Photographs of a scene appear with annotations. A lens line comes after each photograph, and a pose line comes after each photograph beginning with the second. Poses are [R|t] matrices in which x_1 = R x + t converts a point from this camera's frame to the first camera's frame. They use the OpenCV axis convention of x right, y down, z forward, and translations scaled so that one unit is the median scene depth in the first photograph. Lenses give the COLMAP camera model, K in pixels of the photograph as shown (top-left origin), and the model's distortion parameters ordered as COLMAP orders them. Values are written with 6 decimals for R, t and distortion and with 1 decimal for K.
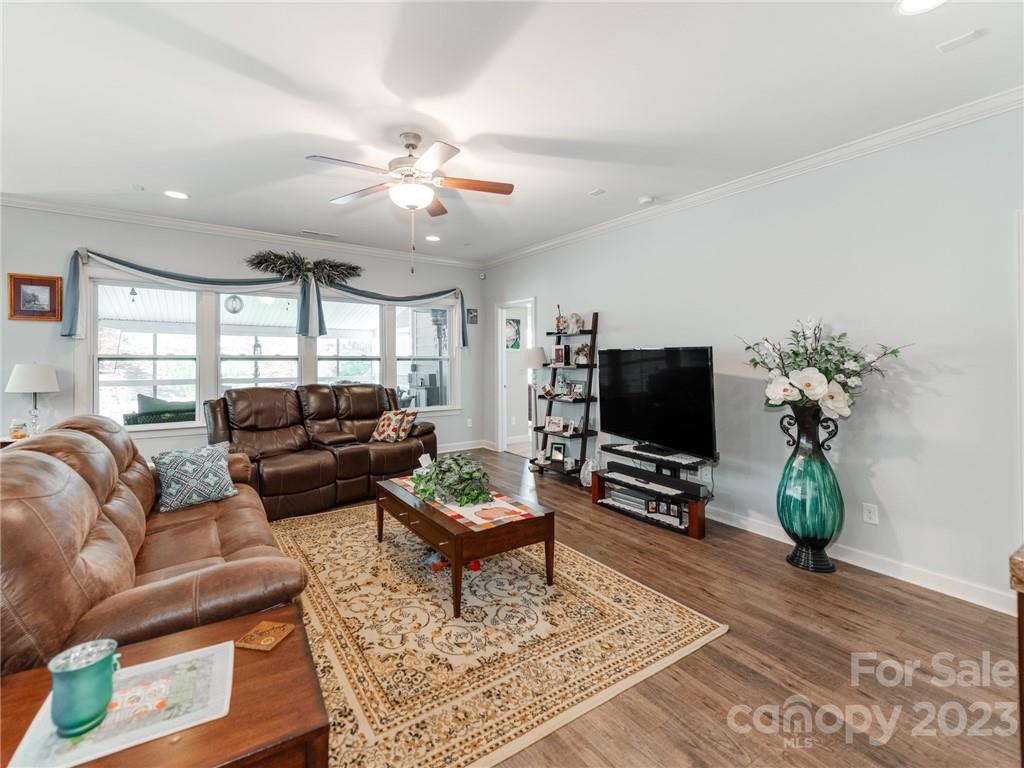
lens RADIAL K [[457.2, 0, 502.5], [0, 457.2, 360.1], [0, 0, 1]] dist [0.012255, -0.001639]
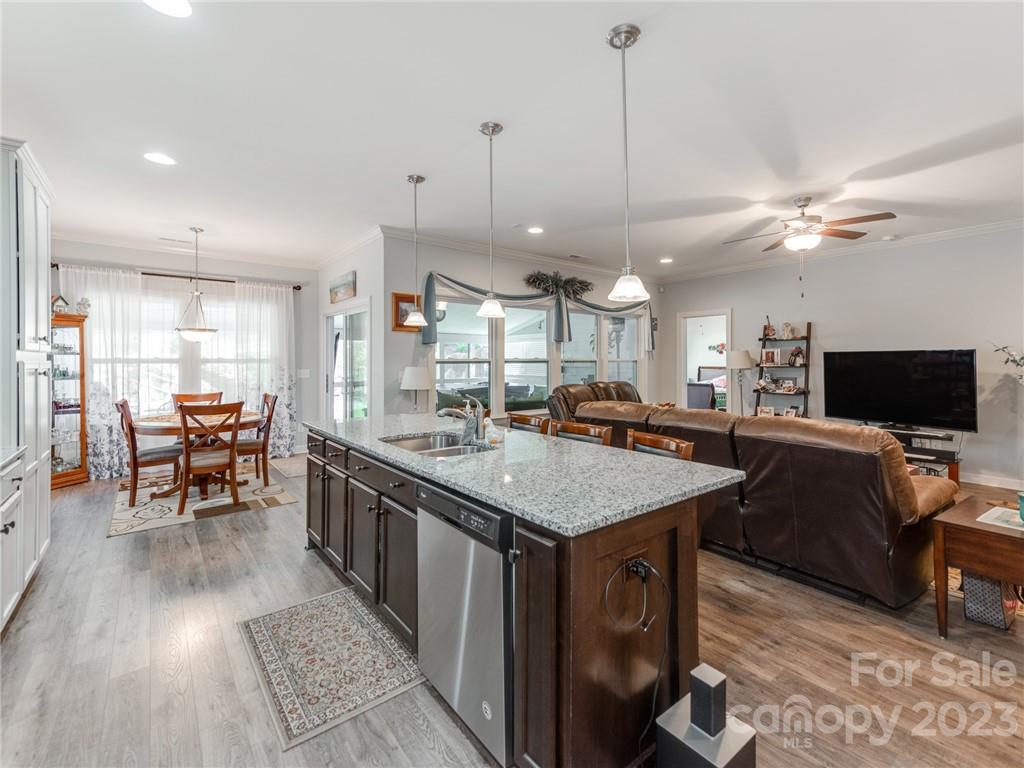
lens RADIAL K [[457.2, 0, 518.4], [0, 457.2, 365.0], [0, 0, 1]] dist [0.012255, -0.001639]
pose [[0.997388, -0.008154, 0.071773, -0.649977], [0.007887, 0.999961, 0.004008, 0.000623], [-0.071803, -0.003432, 0.997413, -0.180277]]
